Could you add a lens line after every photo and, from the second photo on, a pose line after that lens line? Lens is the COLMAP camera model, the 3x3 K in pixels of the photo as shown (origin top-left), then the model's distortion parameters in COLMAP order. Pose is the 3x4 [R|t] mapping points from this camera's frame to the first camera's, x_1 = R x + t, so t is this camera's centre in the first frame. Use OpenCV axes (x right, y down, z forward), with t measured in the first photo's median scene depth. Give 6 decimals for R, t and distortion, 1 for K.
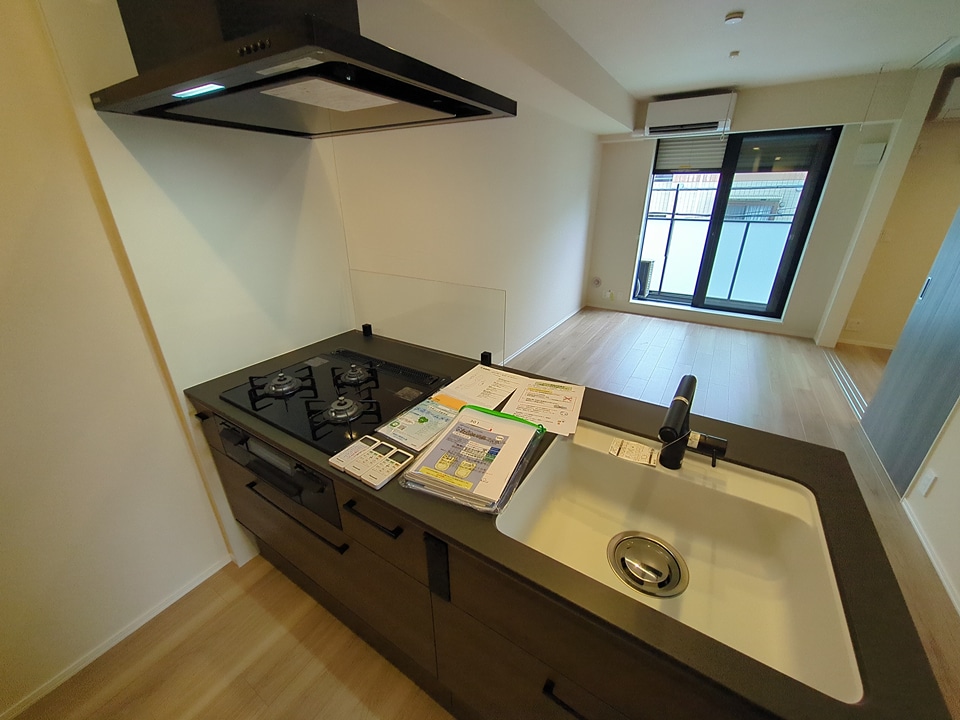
lens RADIAL K [[377.3, 0, 474.8], [0, 377.3, 359.3], [0, 0, 1]] dist [0.000639, 0.000129]
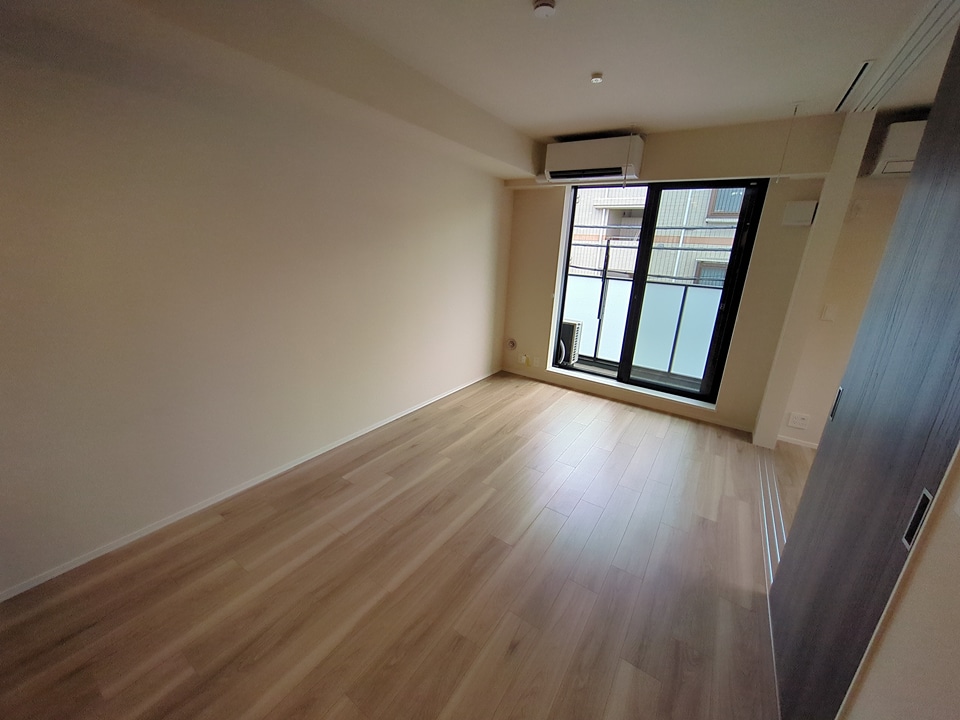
lens RADIAL K [[377.3, 0, 483.8], [0, 377.3, 357.0], [0, 0, 1]] dist [0.000639, 0.000129]
pose [[0.998474, 0.054932, -0.005665, 0.308740], [-0.055205, 0.990198, -0.128300, -0.073333], [-0.001439, 0.128417, 0.991719, 0.187637]]
